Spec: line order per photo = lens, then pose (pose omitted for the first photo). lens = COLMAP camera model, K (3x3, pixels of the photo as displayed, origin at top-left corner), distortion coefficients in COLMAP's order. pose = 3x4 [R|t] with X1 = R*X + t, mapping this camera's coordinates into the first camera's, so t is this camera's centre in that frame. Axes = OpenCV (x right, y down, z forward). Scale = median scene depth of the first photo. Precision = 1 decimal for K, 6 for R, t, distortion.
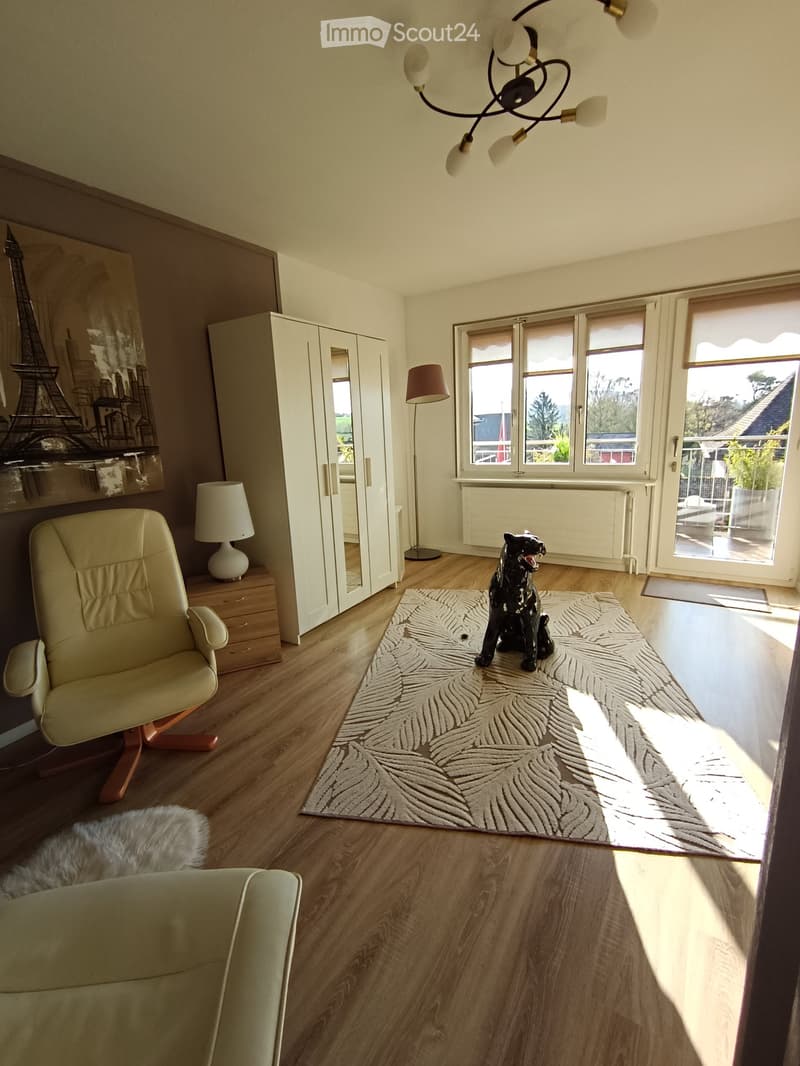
lens RADIAL K [[478.5, 0, 394.2], [0, 478.5, 525.9], [0, 0, 1]] dist [-0.002331, -0.000265]
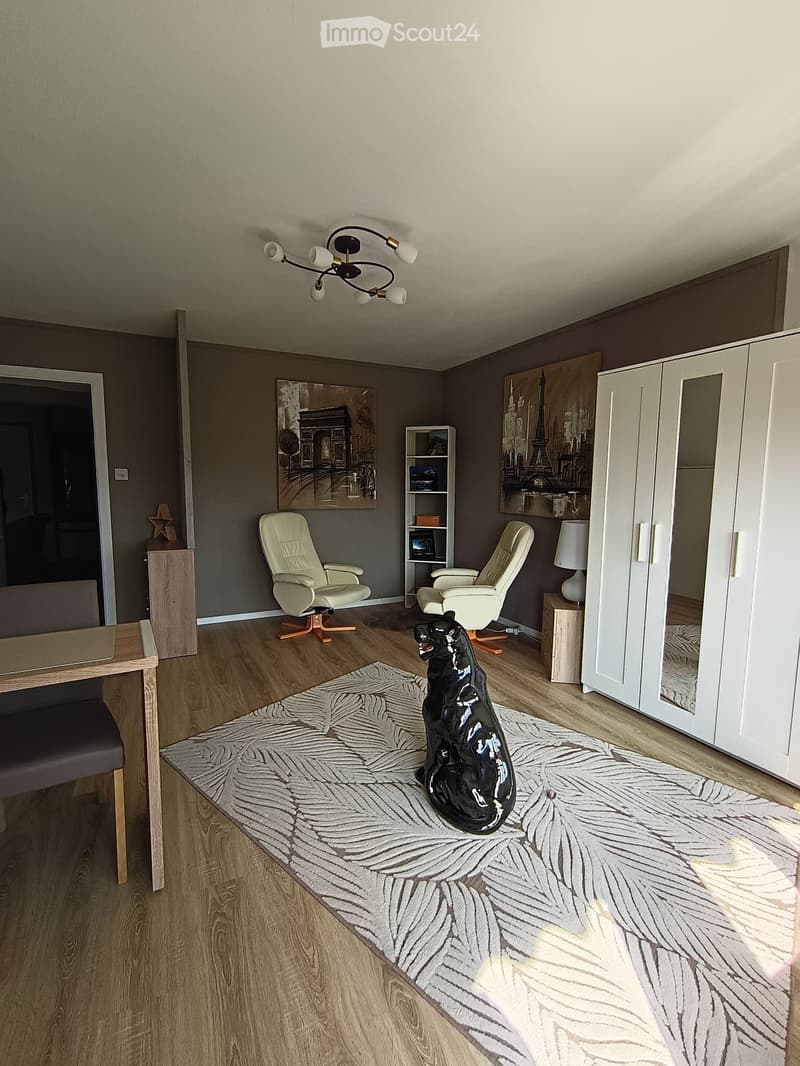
lens RADIAL K [[478.5, 0, 394.6], [0, 478.5, 533.2], [0, 0, 1]] dist [-0.002331, -0.000265]
pose [[-0.509637, 0.135031, -0.849727, 1.011191], [-0.169796, 0.952400, 0.253185, -0.320411], [0.843468, 0.273313, -0.462451, 1.302634]]
